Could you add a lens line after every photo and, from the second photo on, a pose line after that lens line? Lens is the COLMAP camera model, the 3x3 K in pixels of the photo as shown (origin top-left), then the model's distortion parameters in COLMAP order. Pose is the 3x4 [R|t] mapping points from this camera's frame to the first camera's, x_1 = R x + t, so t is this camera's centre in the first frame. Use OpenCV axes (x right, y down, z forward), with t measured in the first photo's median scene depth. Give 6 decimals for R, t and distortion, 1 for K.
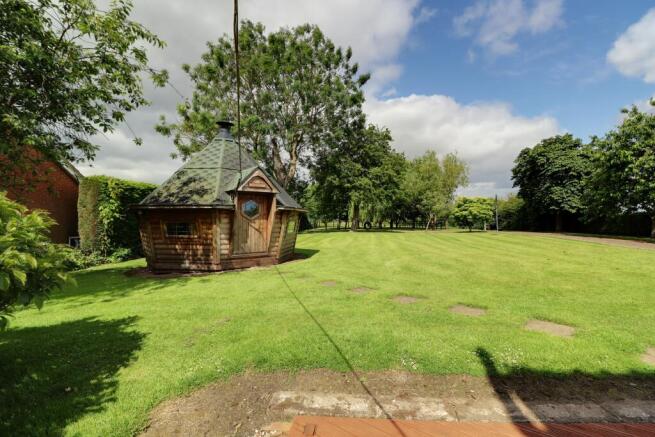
lens RADIAL K [[304.2, 0, 328.7], [0, 304.2, 215.0], [0, 0, 1]] dist [-0.000651, -0.004442]
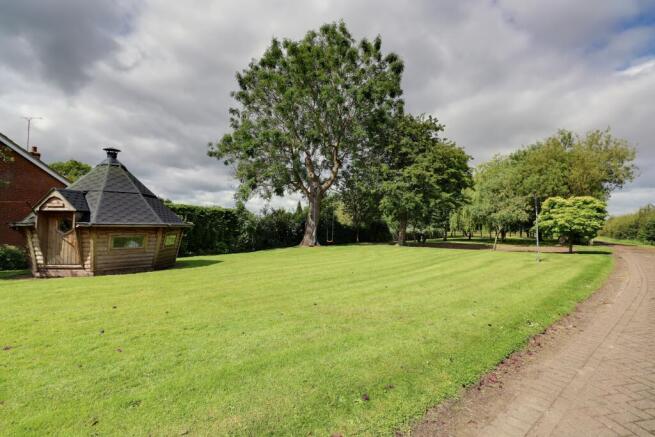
lens RADIAL K [[304.2, 0, 327.9], [0, 304.2, 222.8], [0, 0, 1]] dist [-0.000651, -0.004442]
pose [[0.831592, -0.001093, -0.555385, 0.985785], [0.003189, 0.999991, 0.002806, -0.024536], [0.555377, -0.004105, 0.831588, 0.496000]]
